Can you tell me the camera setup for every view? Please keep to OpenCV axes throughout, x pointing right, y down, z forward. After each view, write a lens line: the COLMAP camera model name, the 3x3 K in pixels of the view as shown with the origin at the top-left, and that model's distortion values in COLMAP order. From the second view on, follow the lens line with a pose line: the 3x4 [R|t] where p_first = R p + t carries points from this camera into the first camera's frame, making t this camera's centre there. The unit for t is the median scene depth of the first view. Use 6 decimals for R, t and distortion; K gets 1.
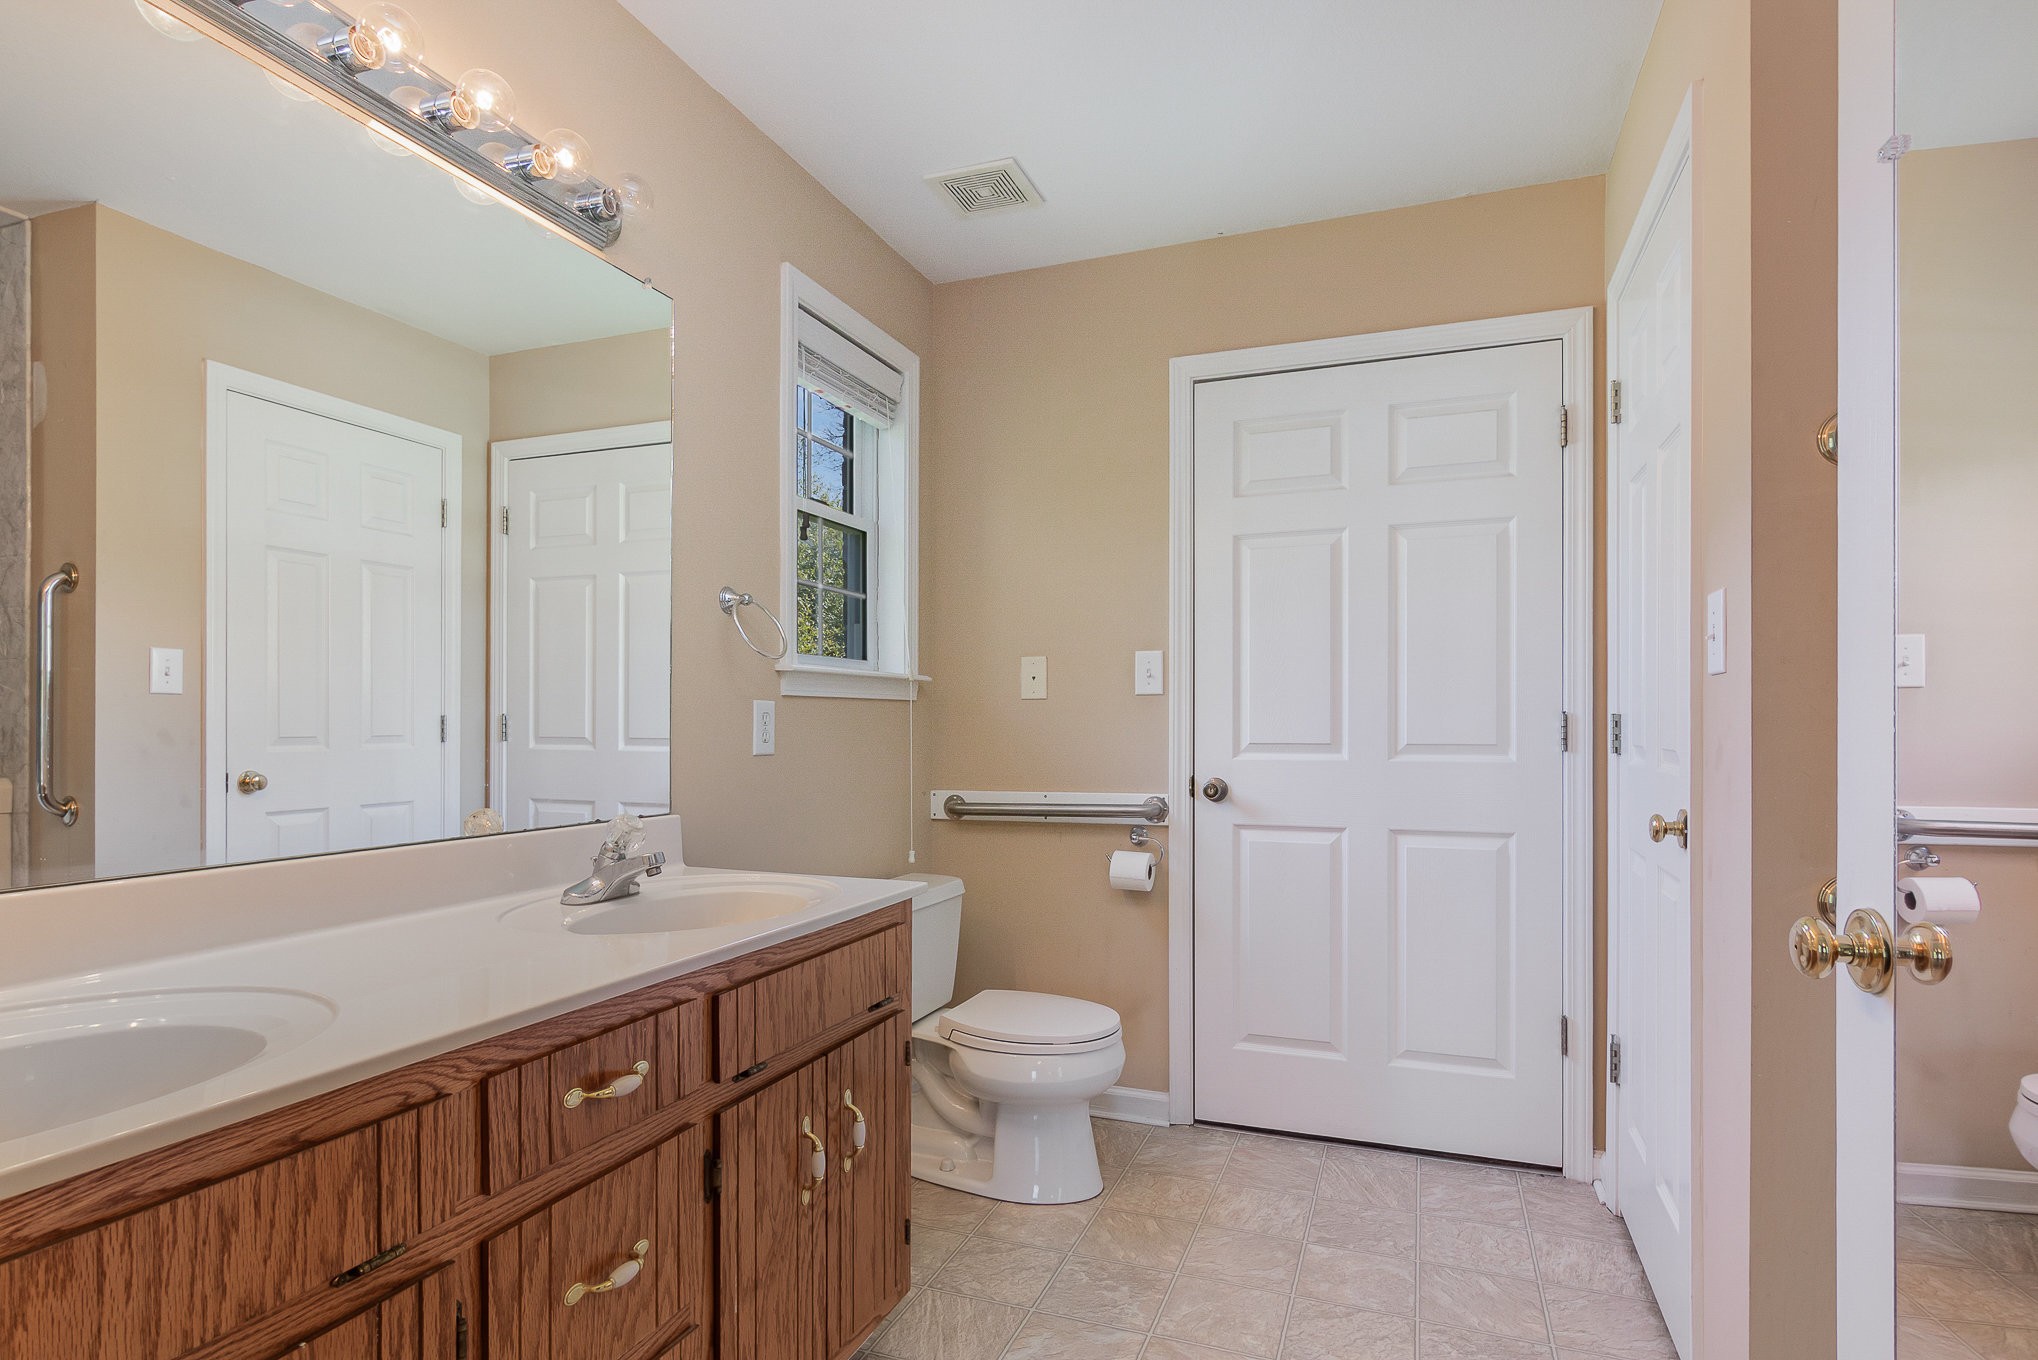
lens RADIAL K [[1050.2, 0, 1025.9], [0, 1050.2, 698.4], [0, 0, 1]] dist [-0.010962, 0.000034]
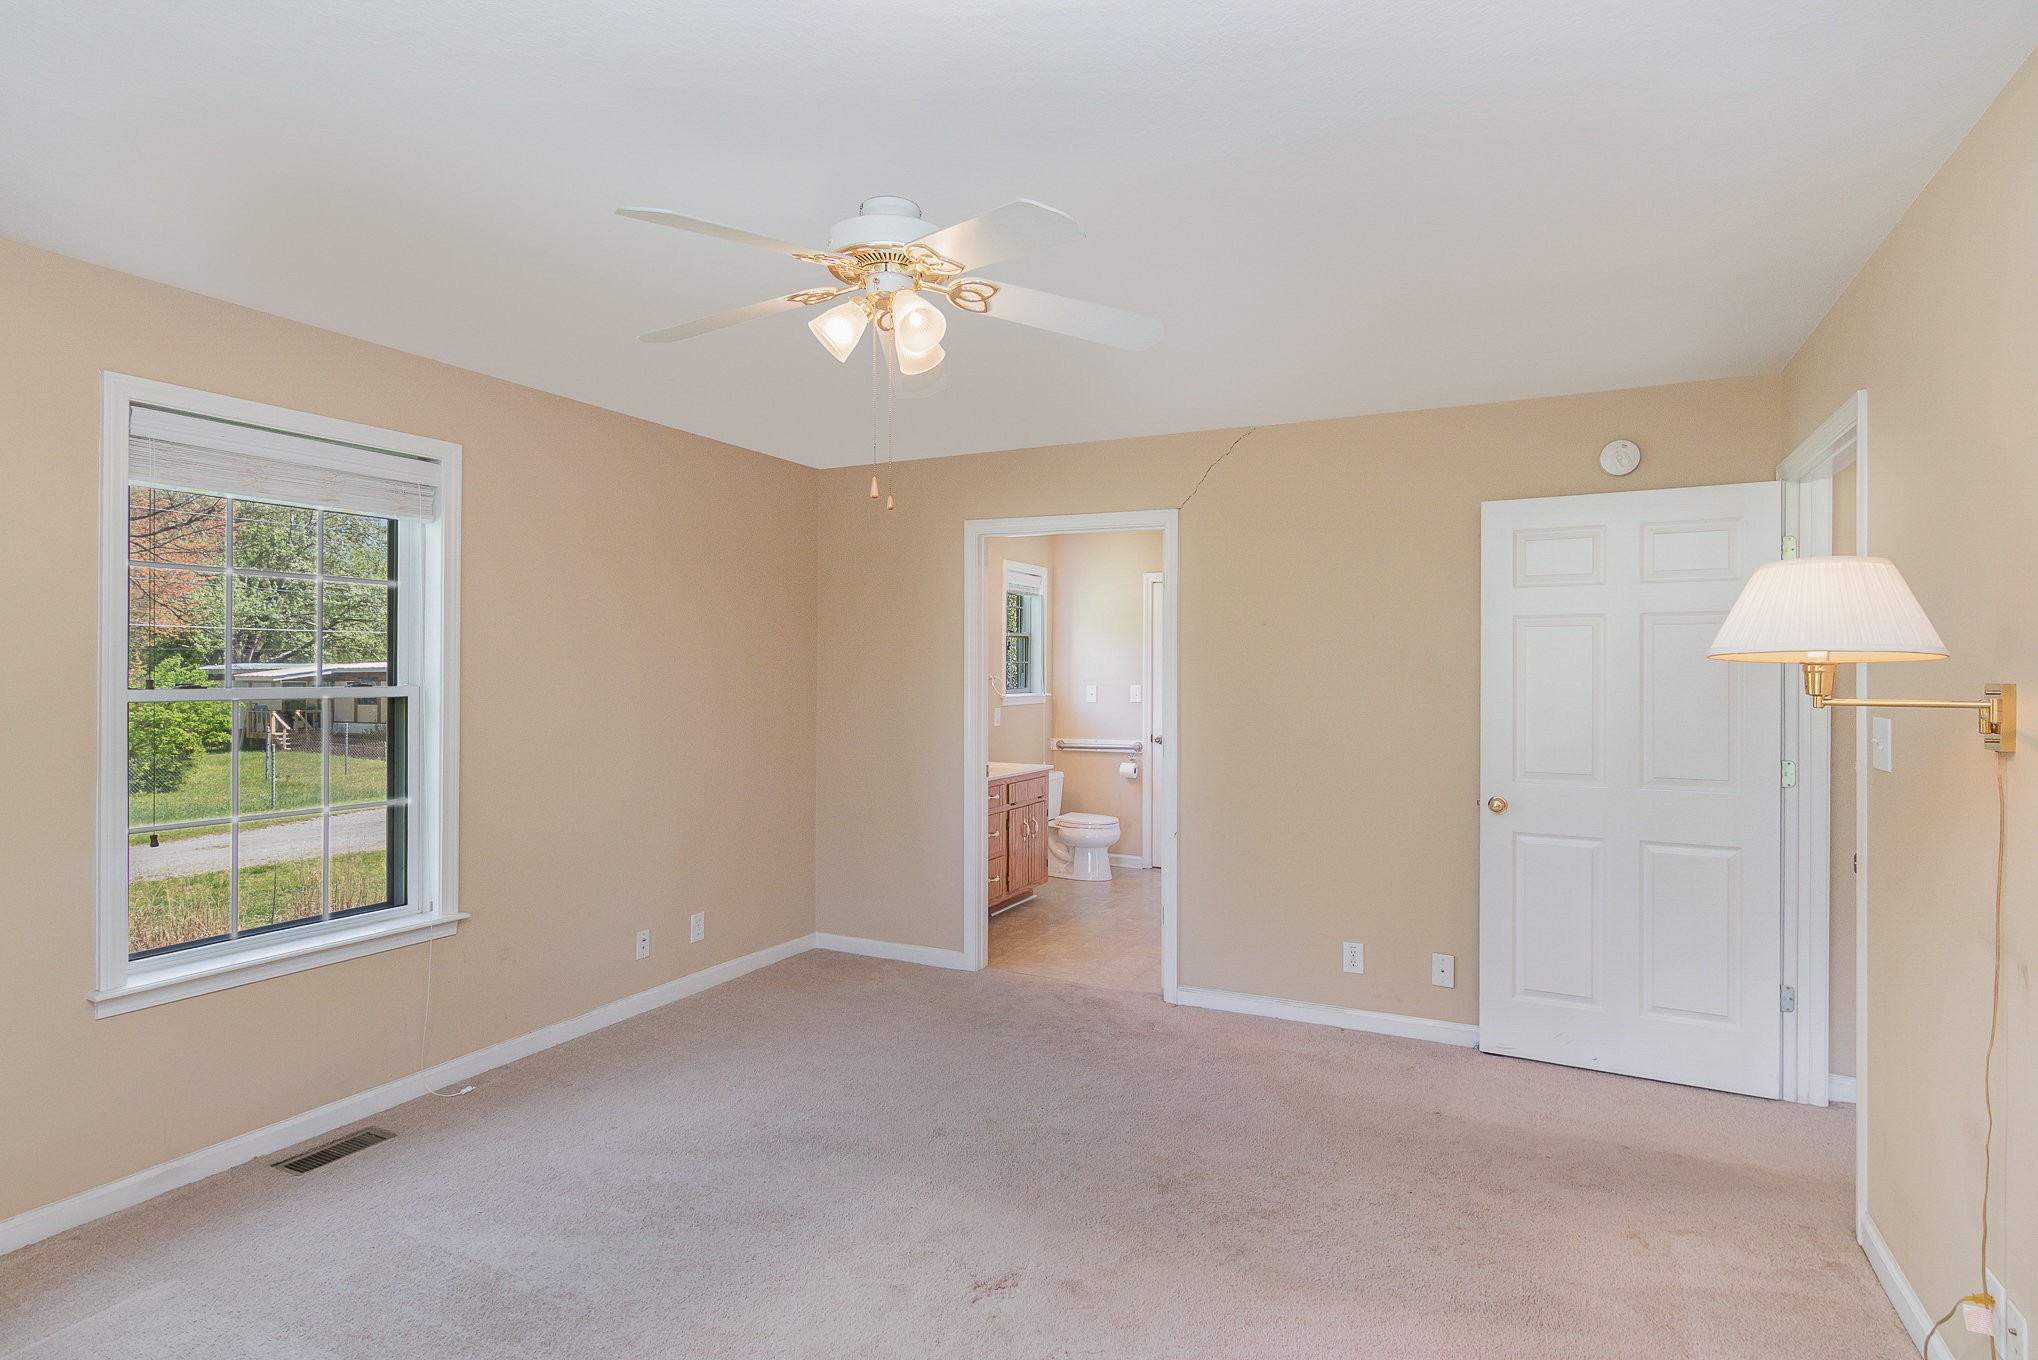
lens RADIAL K [[1050.2, 0, 1020.8], [0, 1050.2, 677.1], [0, 0, 1]] dist [-0.010962, 0.000034]
pose [[0.994882, 0.000308, -0.101042, 0.110000], [0.002674, 0.999565, 0.029374, -0.159741], [0.101007, -0.029494, 0.994448, -1.792326]]
